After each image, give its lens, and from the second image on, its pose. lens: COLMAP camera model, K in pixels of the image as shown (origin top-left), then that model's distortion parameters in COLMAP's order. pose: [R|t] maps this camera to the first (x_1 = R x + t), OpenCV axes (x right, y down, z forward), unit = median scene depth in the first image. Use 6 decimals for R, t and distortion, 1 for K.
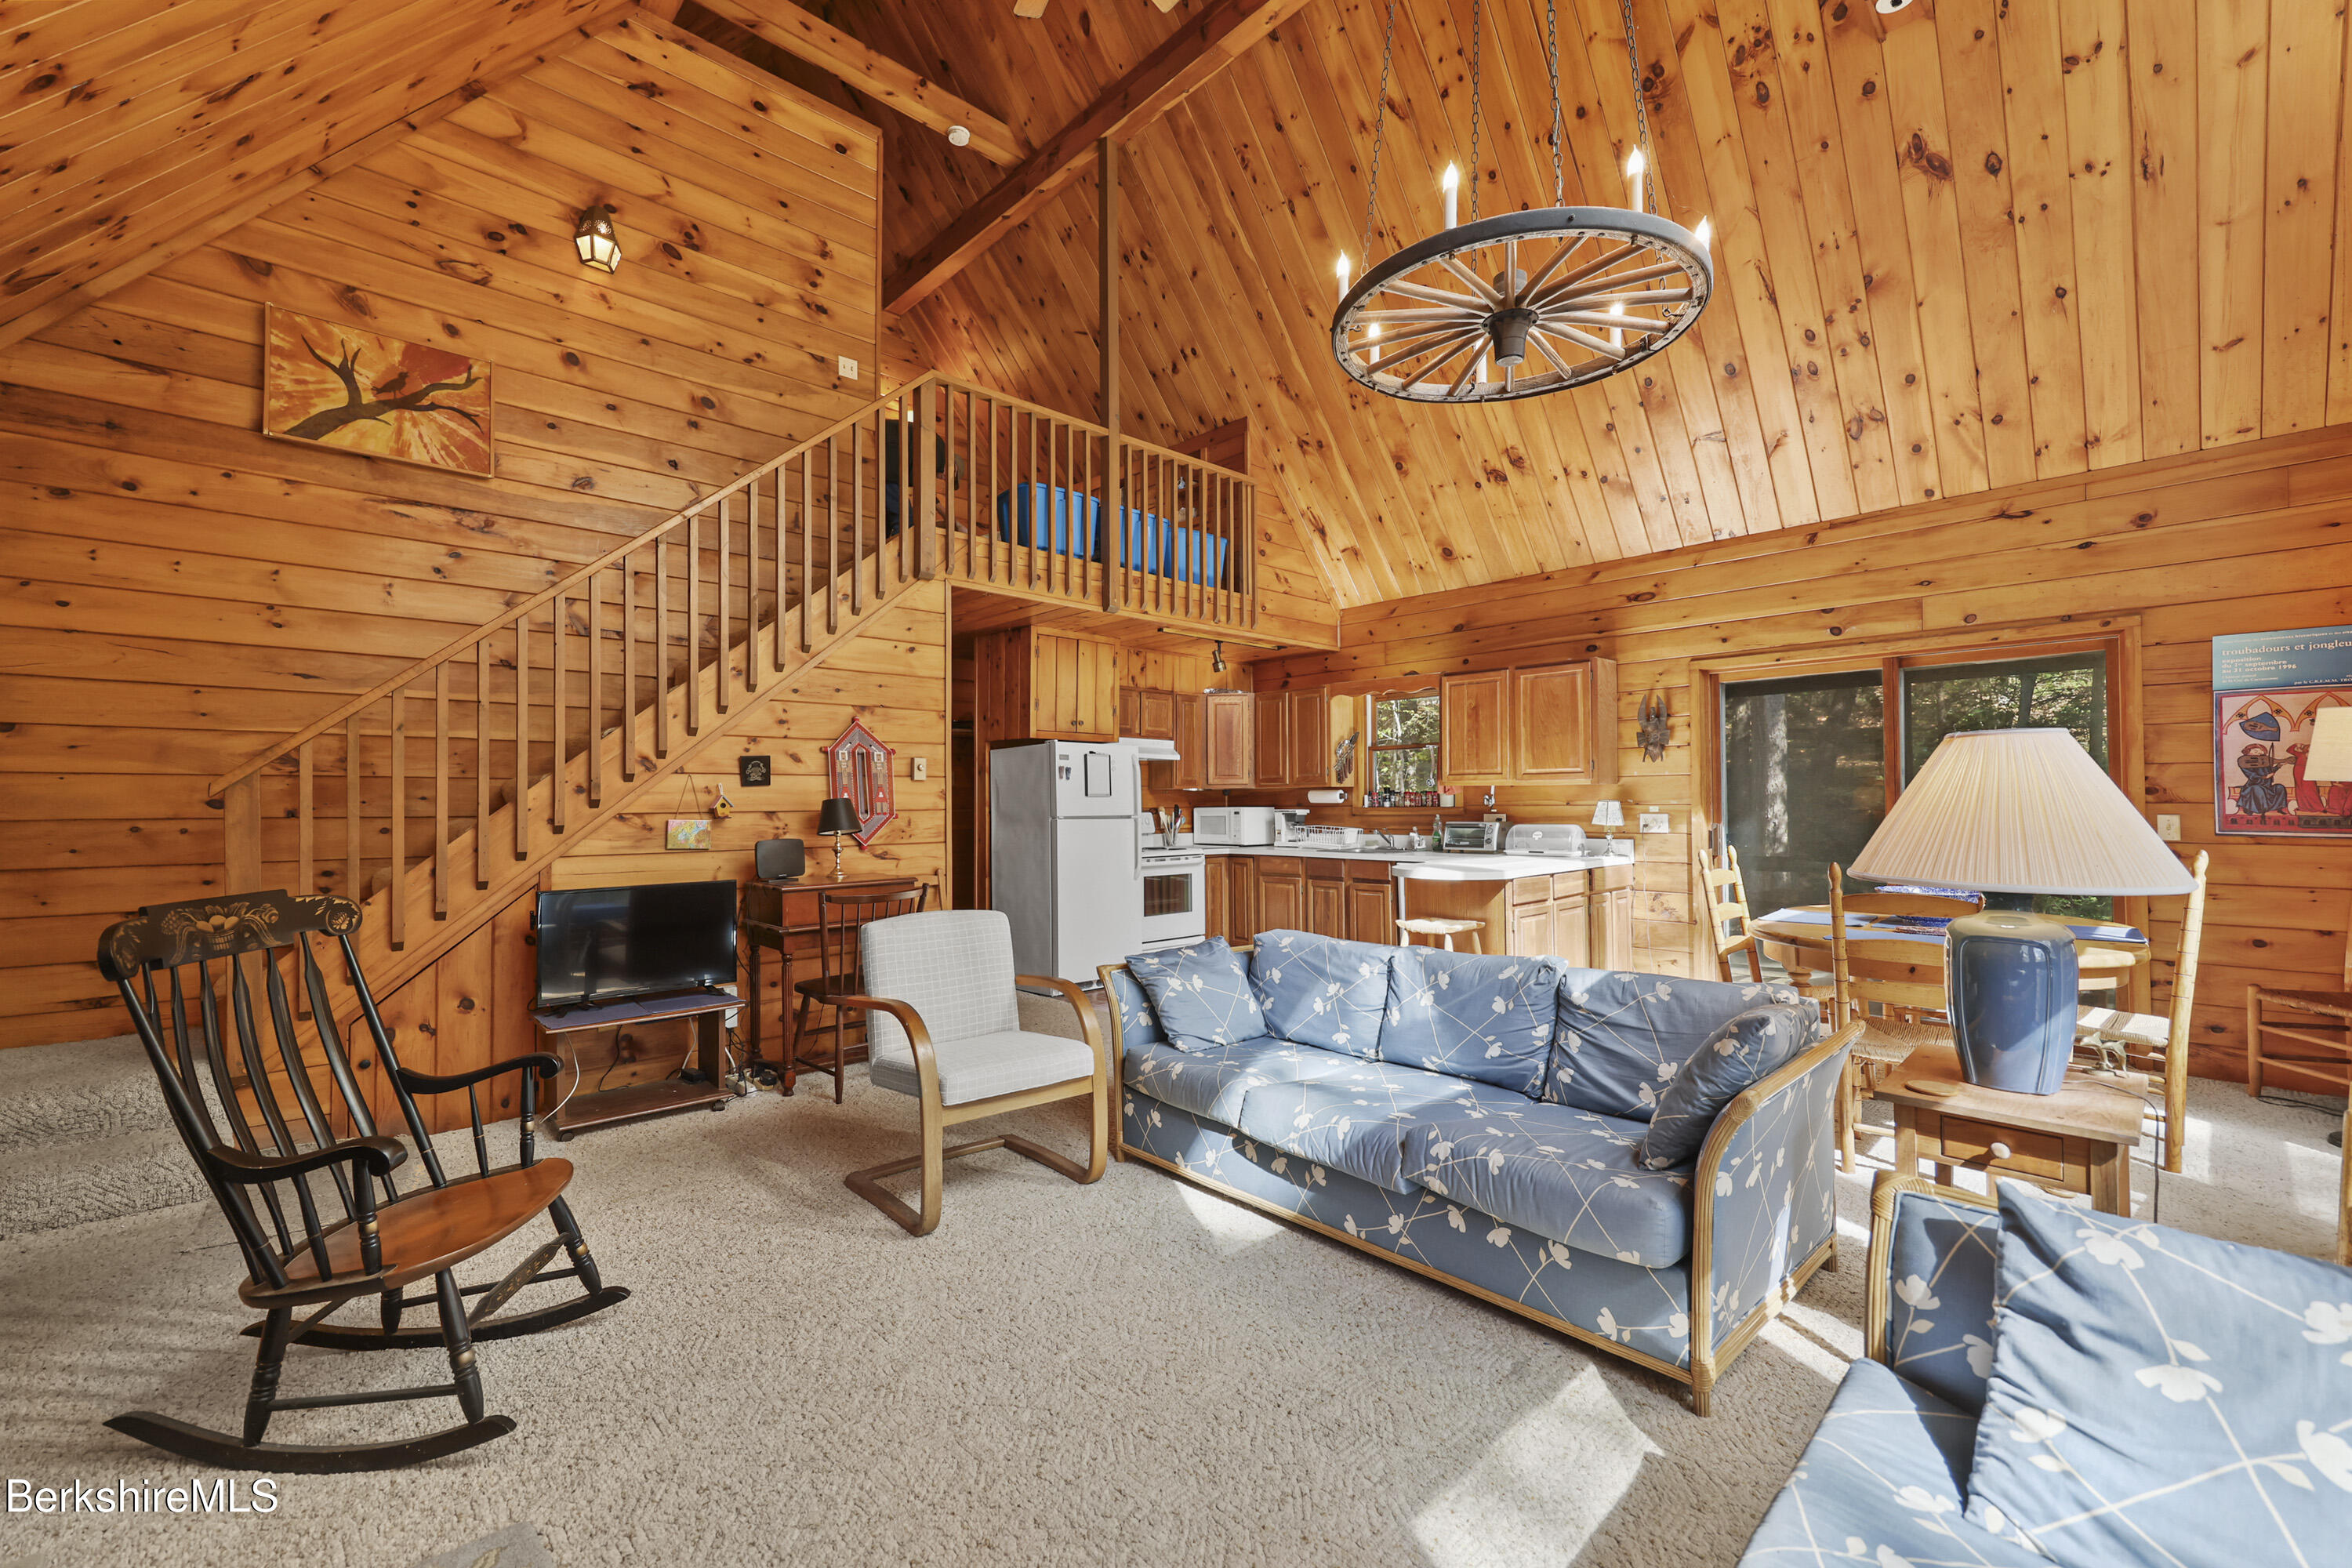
lens RADIAL K [[967.8, 0, 1175.9], [0, 967.8, 788.3], [0, 0, 1]] dist [0.001758, -0.000581]
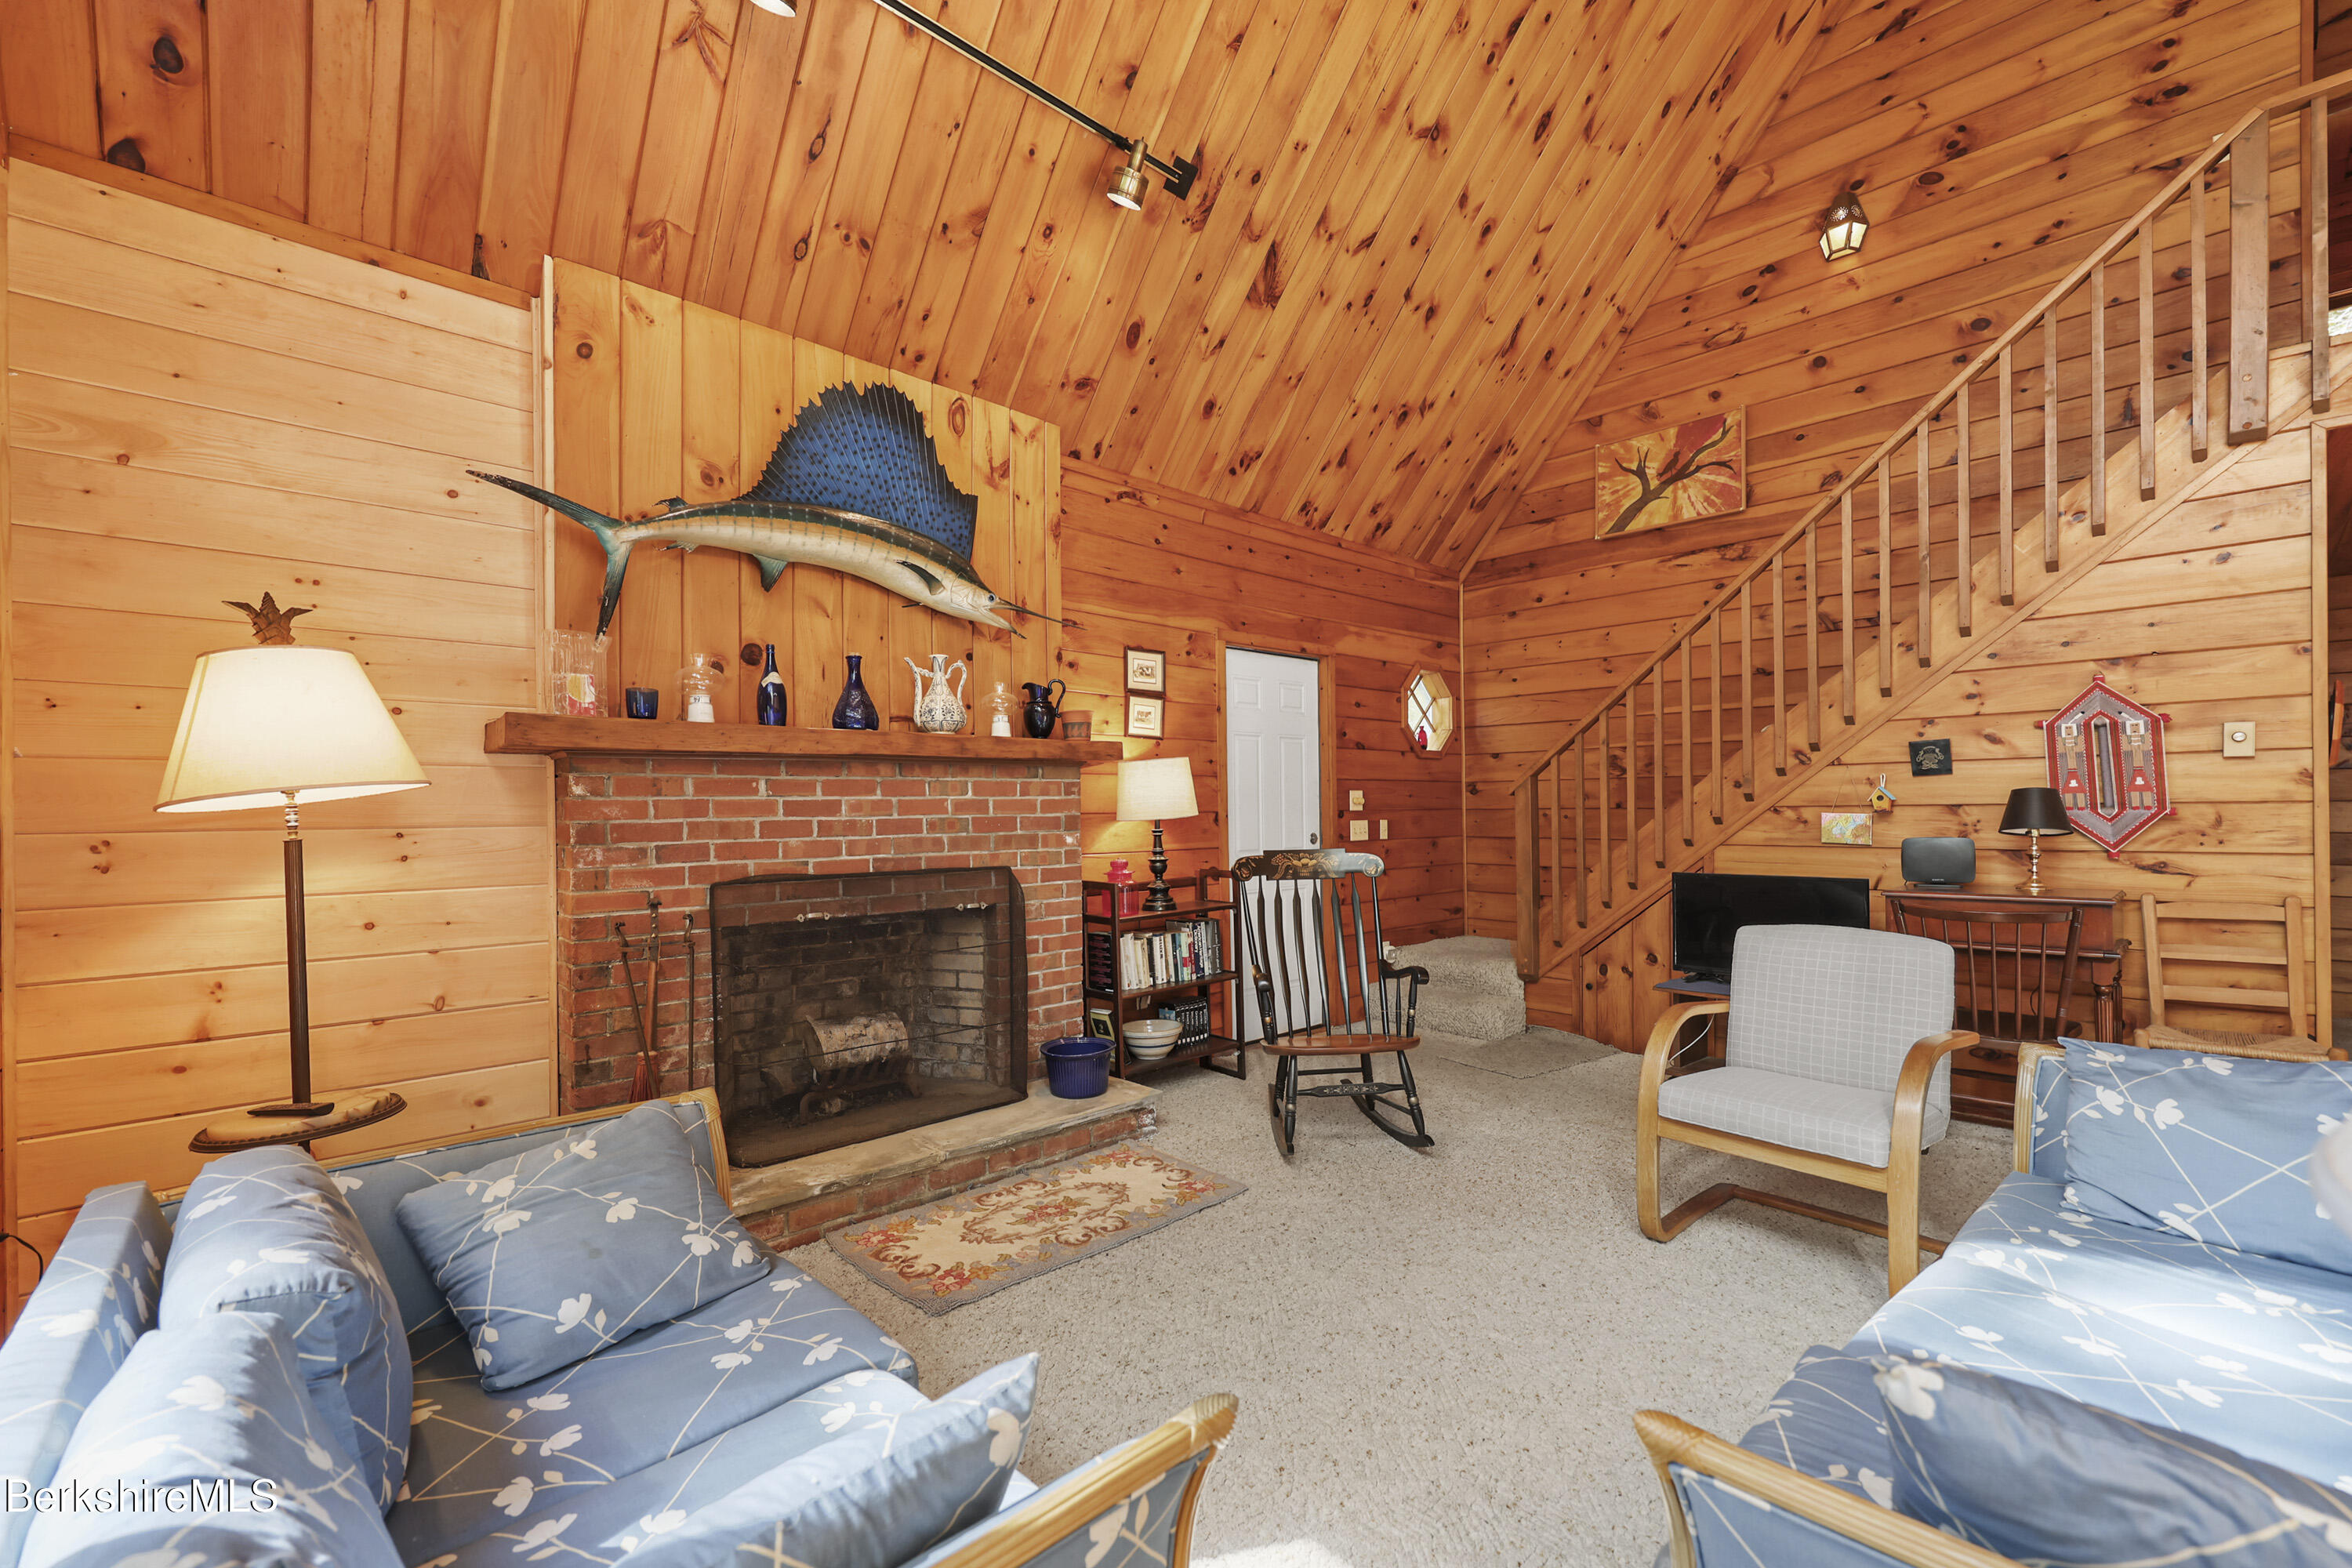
lens RADIAL K [[967.8, 0, 1147.1], [0, 967.8, 807.2], [0, 0, 1]] dist [0.001758, -0.000581]
pose [[-0.013558, 0.006440, -0.999887, 0.357659], [0.025858, 0.999647, 0.006087, 0.002066], [0.999574, -0.025772, -0.013720, 0.251681]]
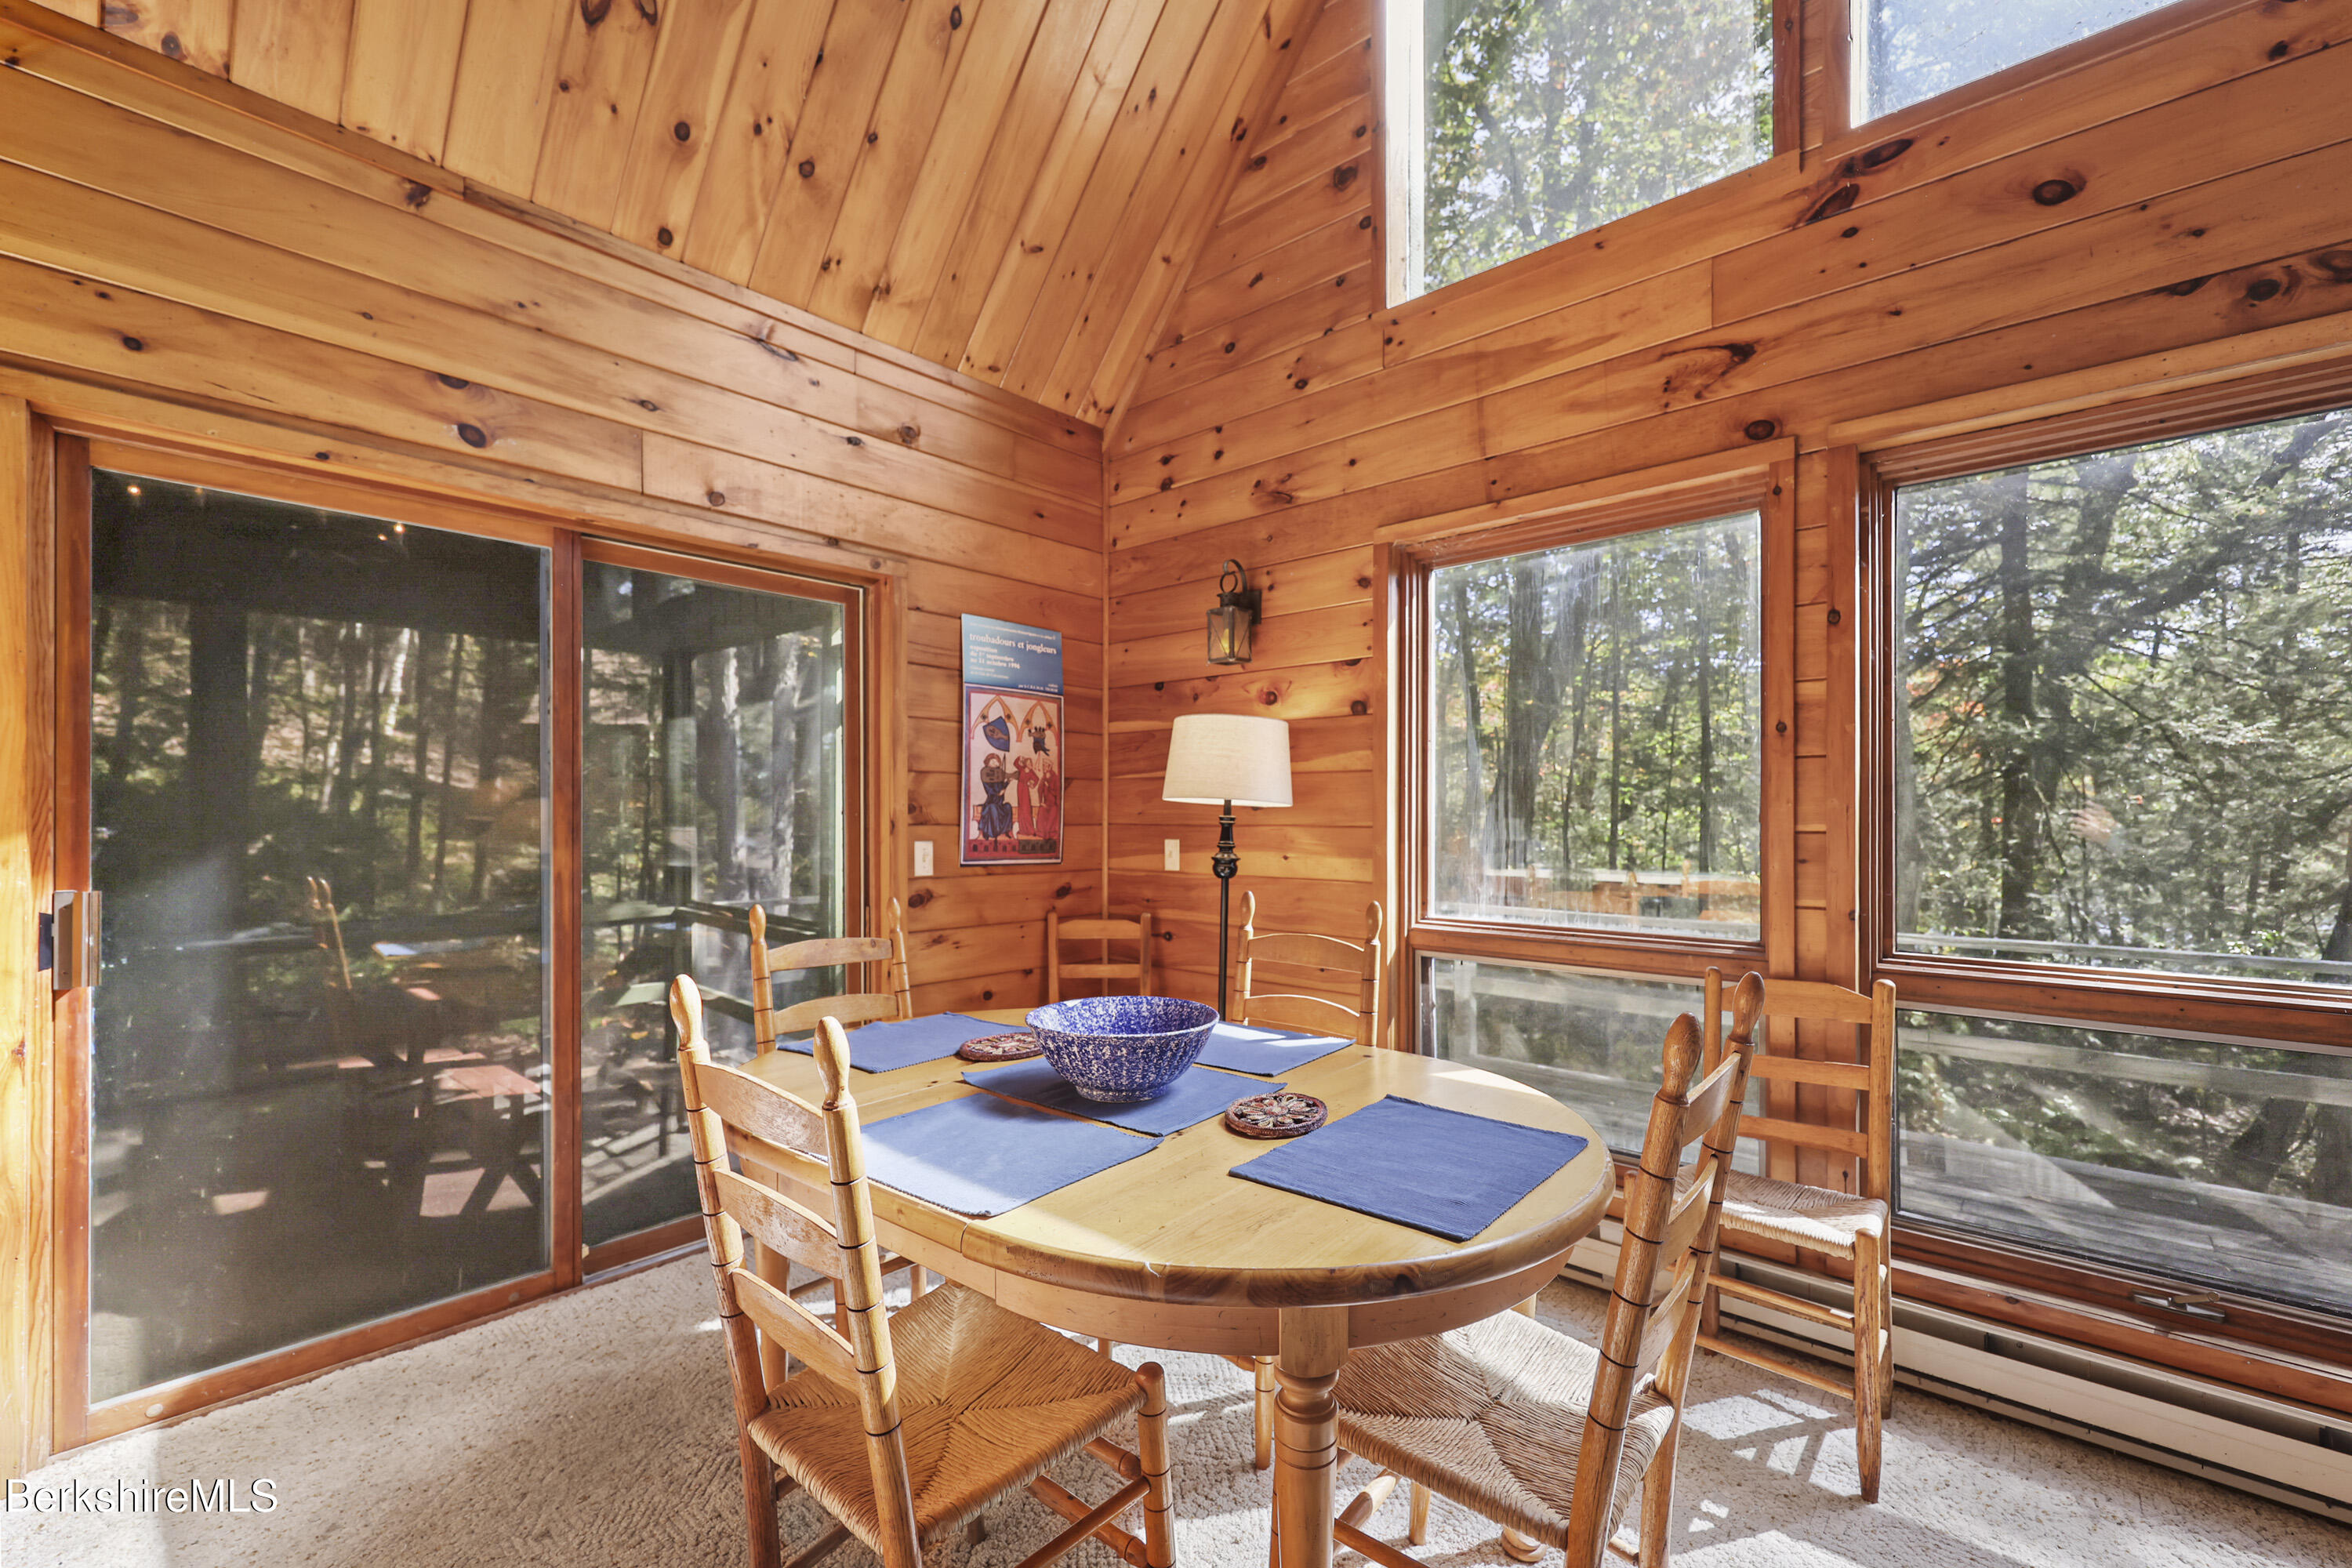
lens RADIAL K [[967.8, 0, 1173.3], [0, 967.8, 810.4], [0, 0, 1]] dist [0.001758, -0.000581]
pose [[-0.066286, 0.012976, 0.997716, 0.210725], [-0.016181, 0.999770, -0.014078, 0.008493], [-0.997669, -0.017077, -0.066061, 0.665741]]
